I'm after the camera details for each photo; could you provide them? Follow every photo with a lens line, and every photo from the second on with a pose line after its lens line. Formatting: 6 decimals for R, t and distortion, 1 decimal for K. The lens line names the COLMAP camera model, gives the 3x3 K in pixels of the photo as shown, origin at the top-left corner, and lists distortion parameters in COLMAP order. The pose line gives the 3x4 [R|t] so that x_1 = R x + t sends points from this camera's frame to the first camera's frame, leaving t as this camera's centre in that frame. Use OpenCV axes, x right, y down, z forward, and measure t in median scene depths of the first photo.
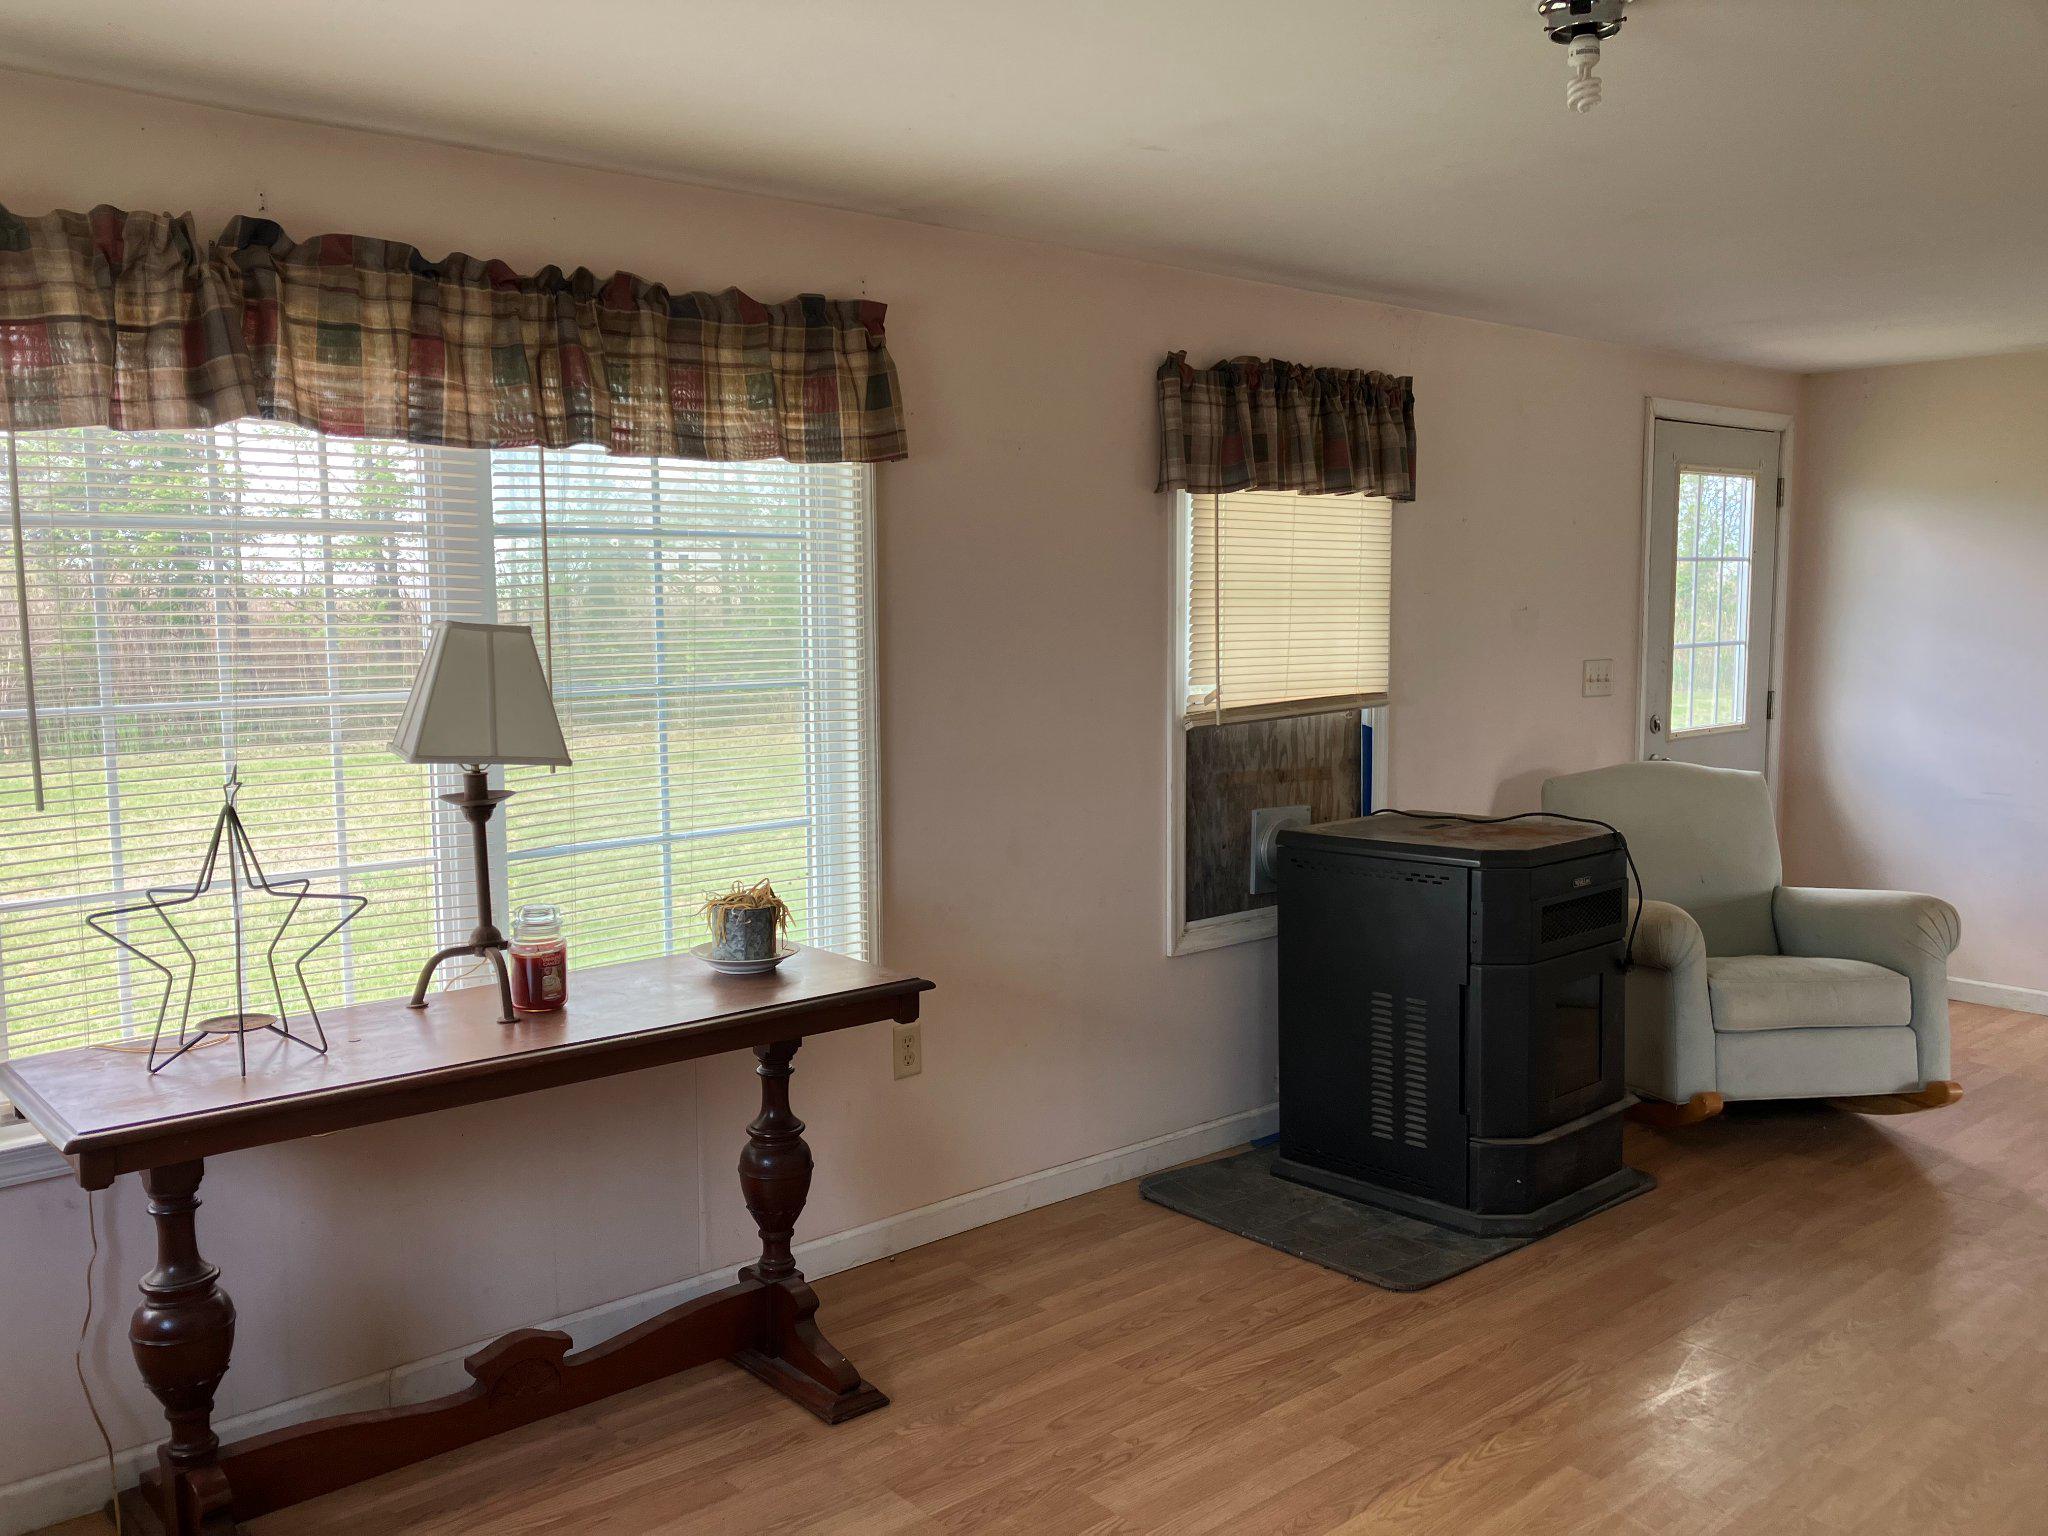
lens RADIAL K [[1636.5, 0, 1024.0], [0, 1636.5, 768.0], [0, 0, 1]] dist [0.178139, -0.348885]
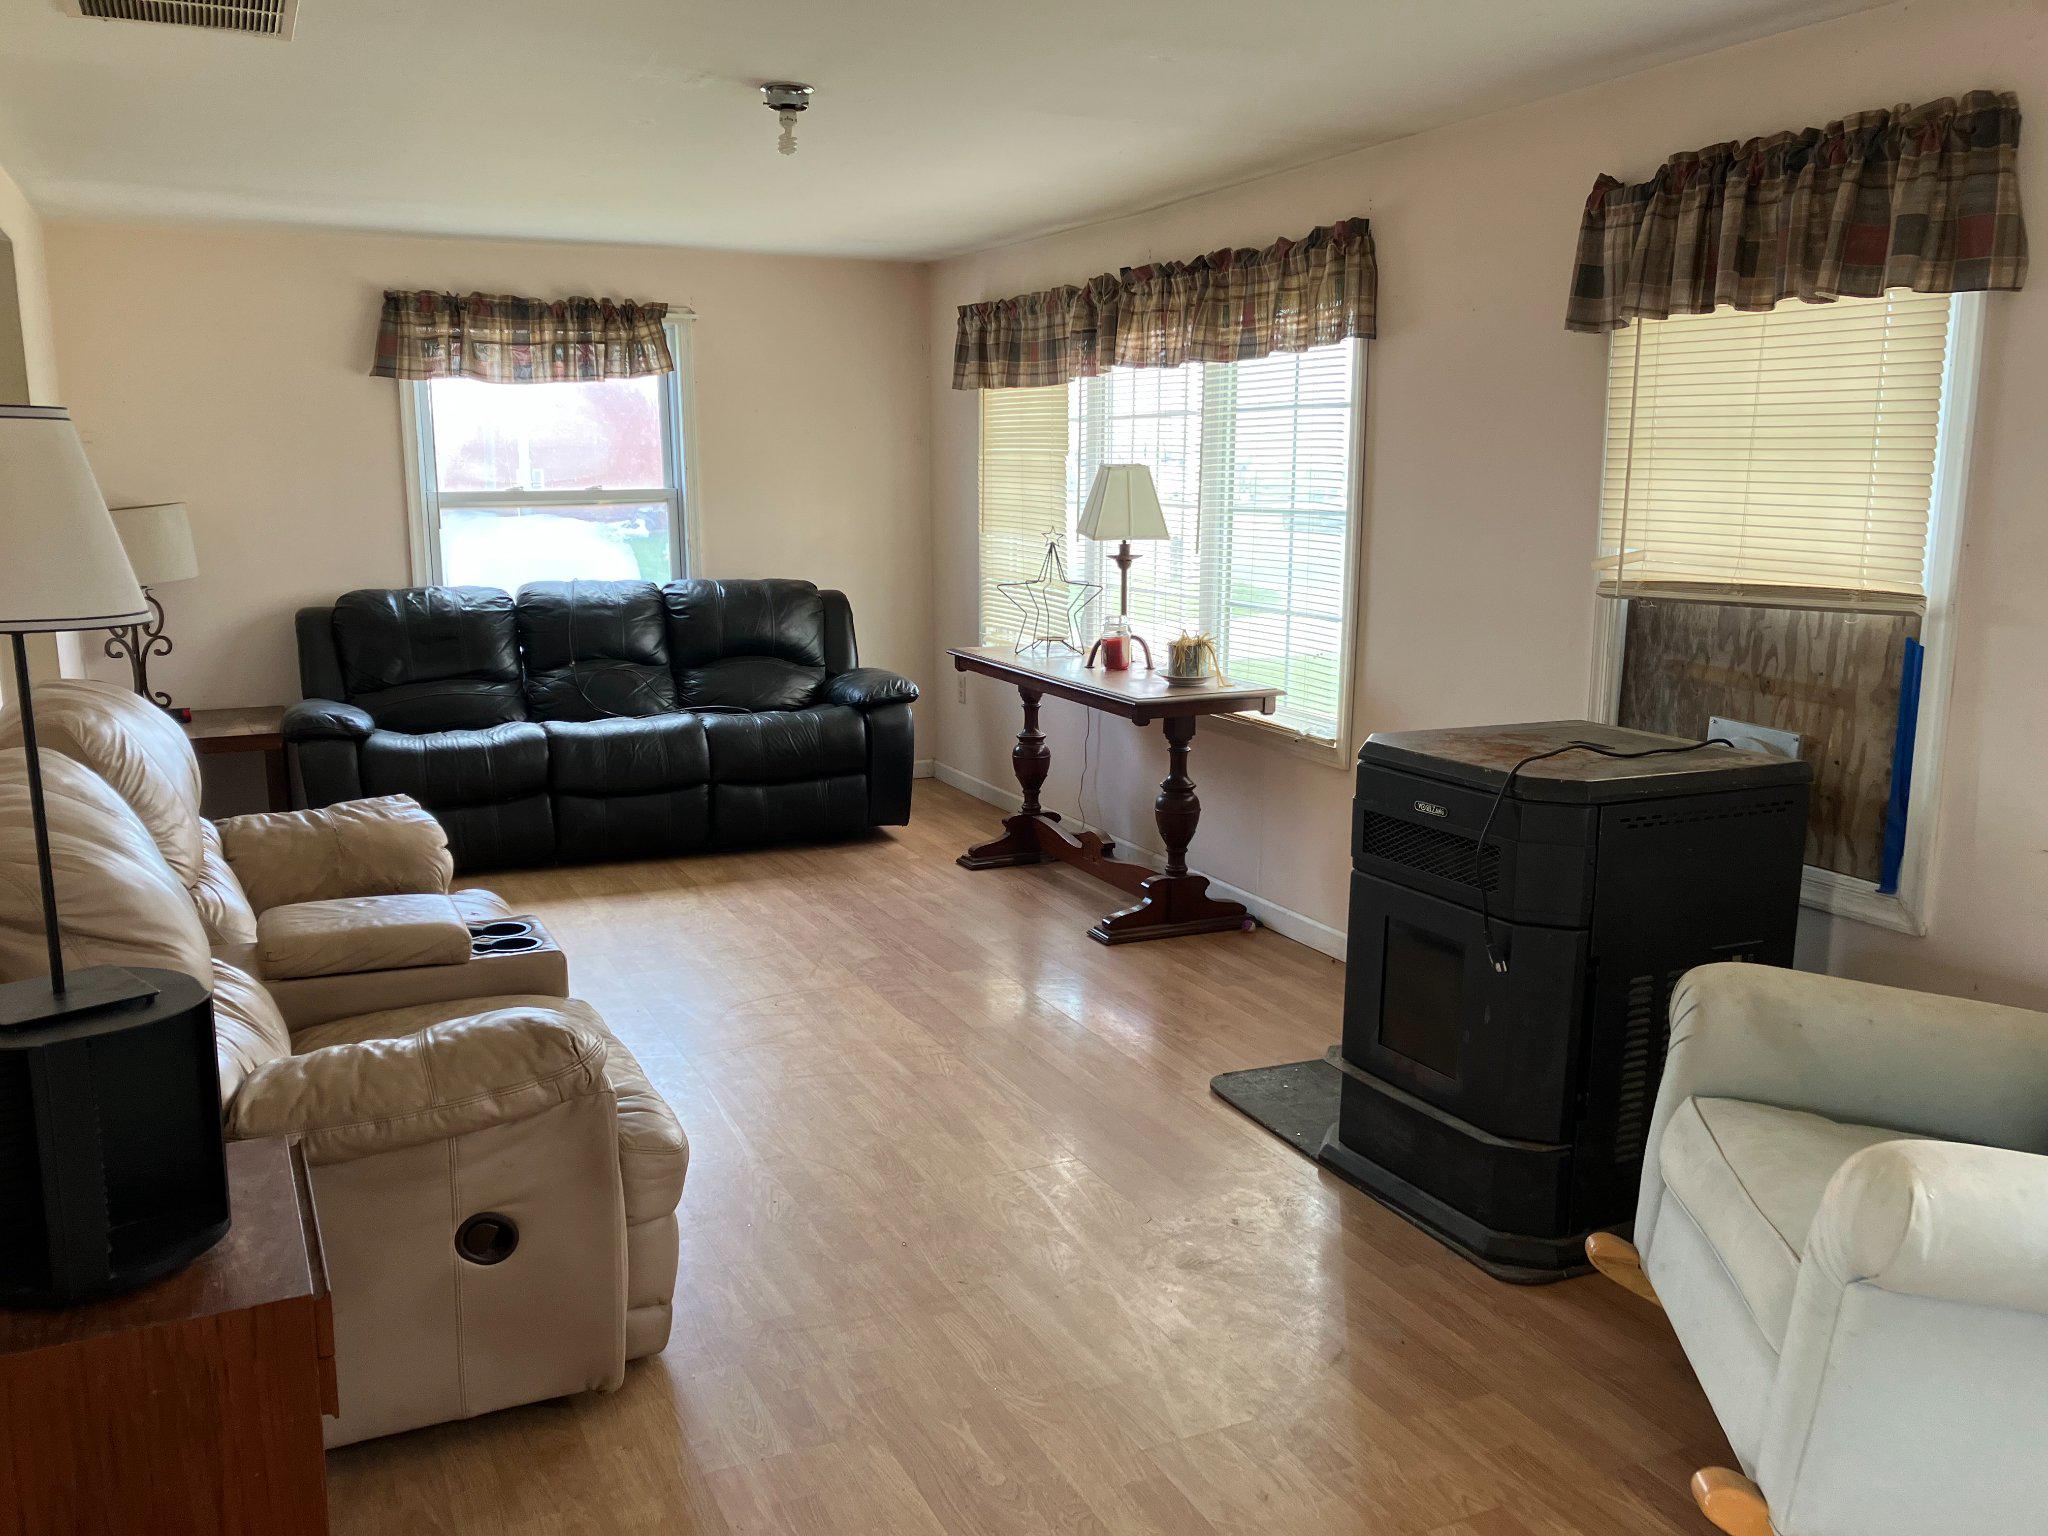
lens RADIAL K [[1636.5, 0, 1024.0], [0, 1636.5, 768.0], [0, 0, 1]] dist [0.178139, -0.348885]
pose [[-0.263572, 0.193384, -0.945057, 1.057856], [-0.086314, 0.971042, 0.222773, -0.107902], [0.960770, 0.140288, -0.239248, 0.922958]]
